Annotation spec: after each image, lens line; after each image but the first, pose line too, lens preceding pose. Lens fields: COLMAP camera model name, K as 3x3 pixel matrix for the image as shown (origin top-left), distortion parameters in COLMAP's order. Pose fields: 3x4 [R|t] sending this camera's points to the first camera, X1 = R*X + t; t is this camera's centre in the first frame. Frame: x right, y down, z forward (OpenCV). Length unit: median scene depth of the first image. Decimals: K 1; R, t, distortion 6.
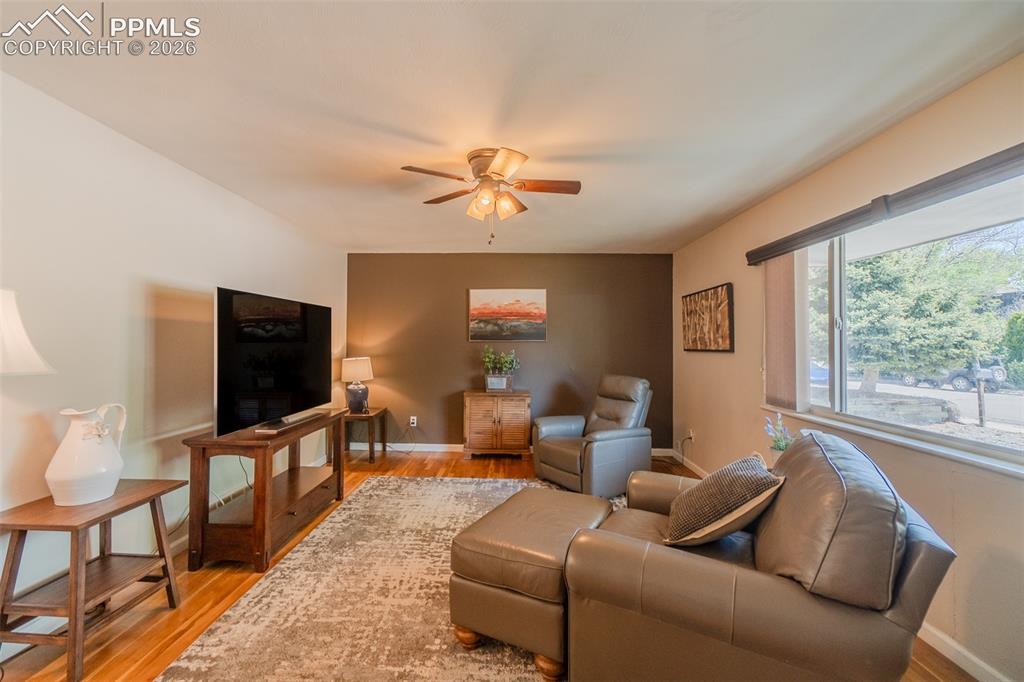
lens RADIAL K [[439.8, 0, 502.0], [0, 439.8, 335.9], [0, 0, 1]] dist [-0.007884, 0.001778]
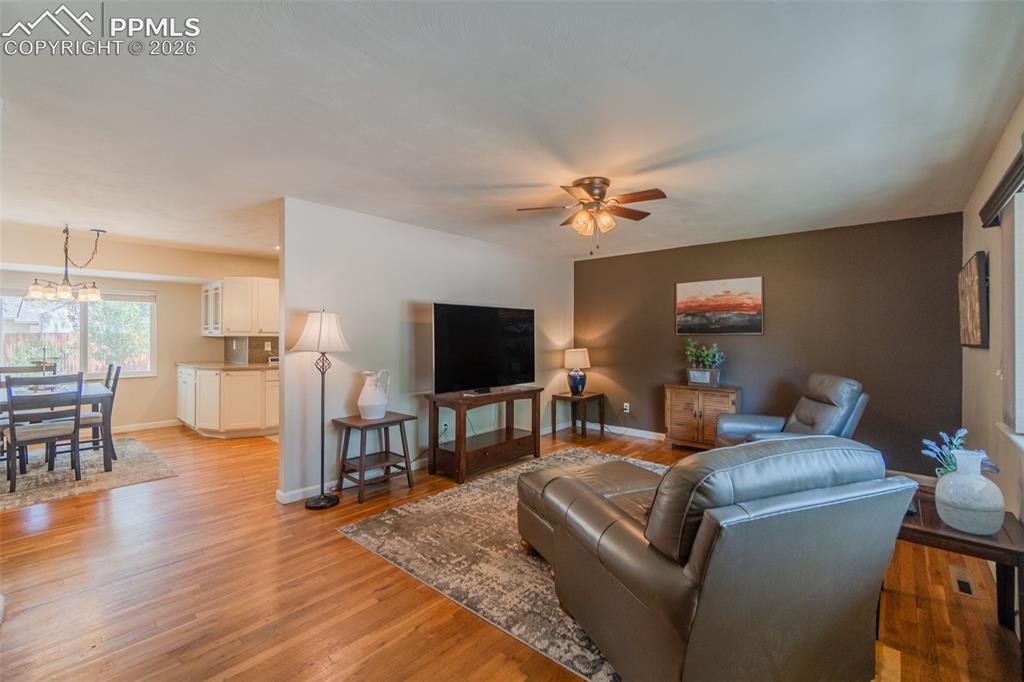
lens RADIAL K [[439.8, 0, 498.9], [0, 439.8, 337.1], [0, 0, 1]] dist [-0.007884, 0.001778]
pose [[0.760226, -0.002644, -0.649653, 0.382092], [0.013928, 0.999828, 0.012230, -0.000643], [0.649510, -0.018346, 0.760132, -0.059390]]
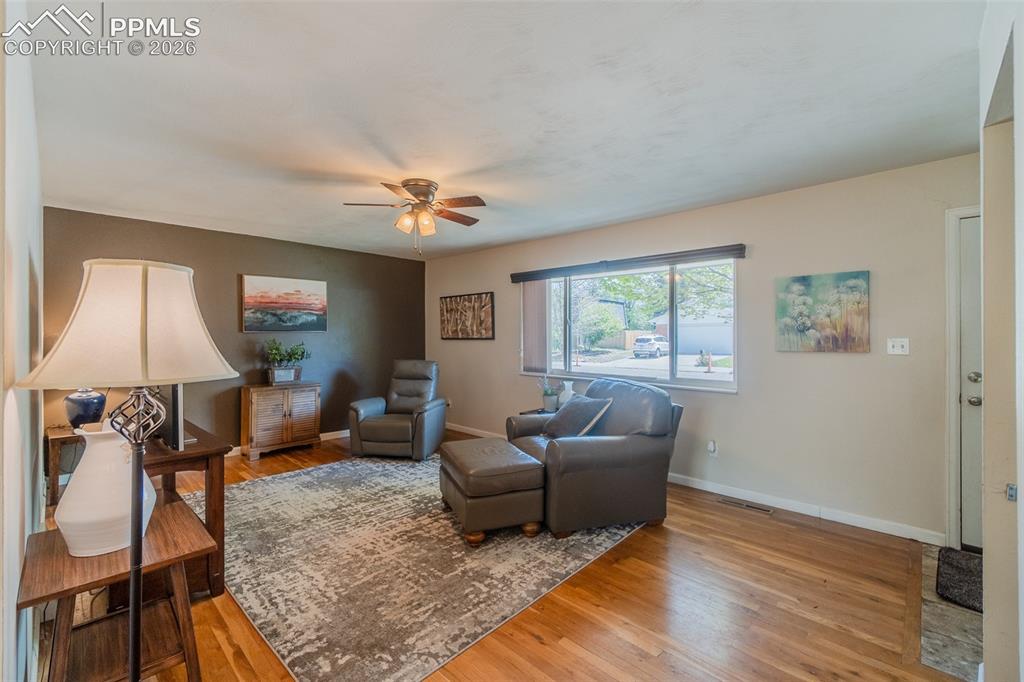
lens RADIAL K [[439.8, 0, 505.9], [0, 439.8, 335.3], [0, 0, 1]] dist [-0.007884, 0.001778]
pose [[0.665133, -0.008773, 0.746673, -0.542869], [-0.008708, 0.999772, 0.019504, -0.005813], [-0.746674, -0.019475, 0.664905, -0.009540]]
